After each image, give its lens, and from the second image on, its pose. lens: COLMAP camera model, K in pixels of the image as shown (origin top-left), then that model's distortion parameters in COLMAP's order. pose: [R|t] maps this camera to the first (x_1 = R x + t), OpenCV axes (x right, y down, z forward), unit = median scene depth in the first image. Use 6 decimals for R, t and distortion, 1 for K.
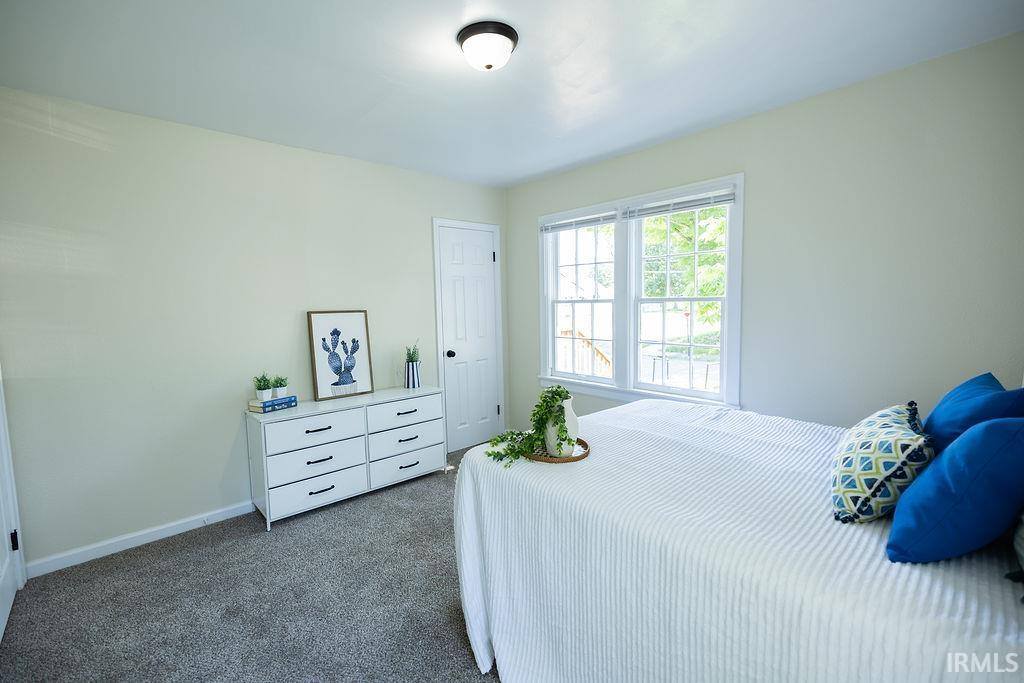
lens RADIAL K [[437.9, 0, 516.2], [0, 437.9, 338.8], [0, 0, 1]] dist [-0.000052, 0.000003]
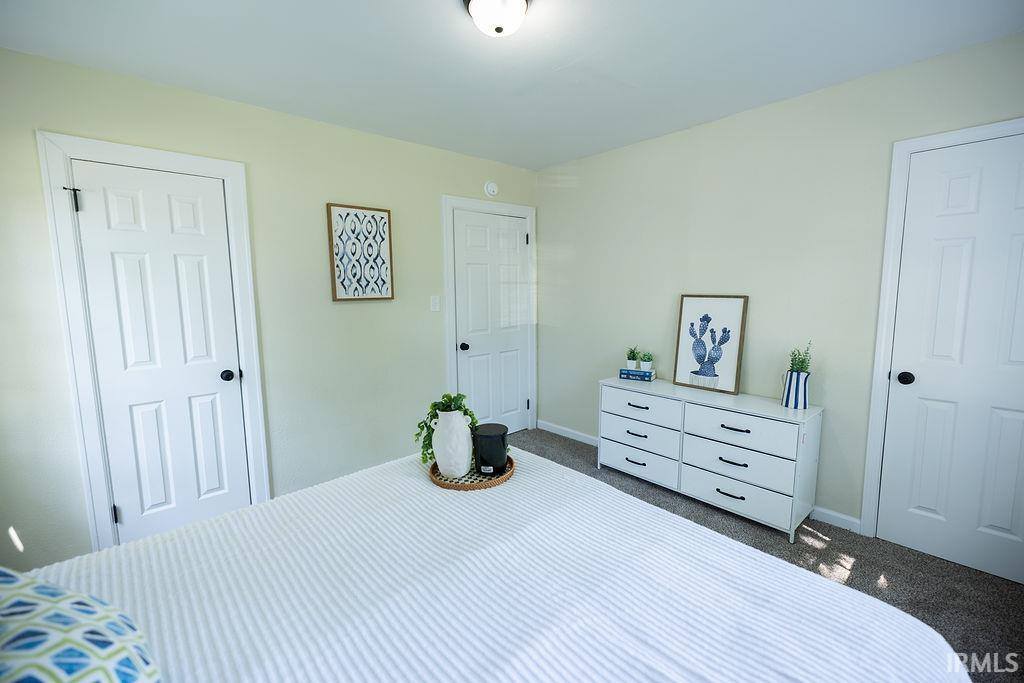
lens RADIAL K [[437.9, 0, 516.2], [0, 437.9, 338.8], [0, 0, 1]] dist [-0.000052, 0.000003]
pose [[-0.016991, 0.135383, -0.990648, 0.526720], [-0.080893, 0.987357, 0.136321, -0.067266], [0.996578, 0.082453, -0.005825, 0.623391]]
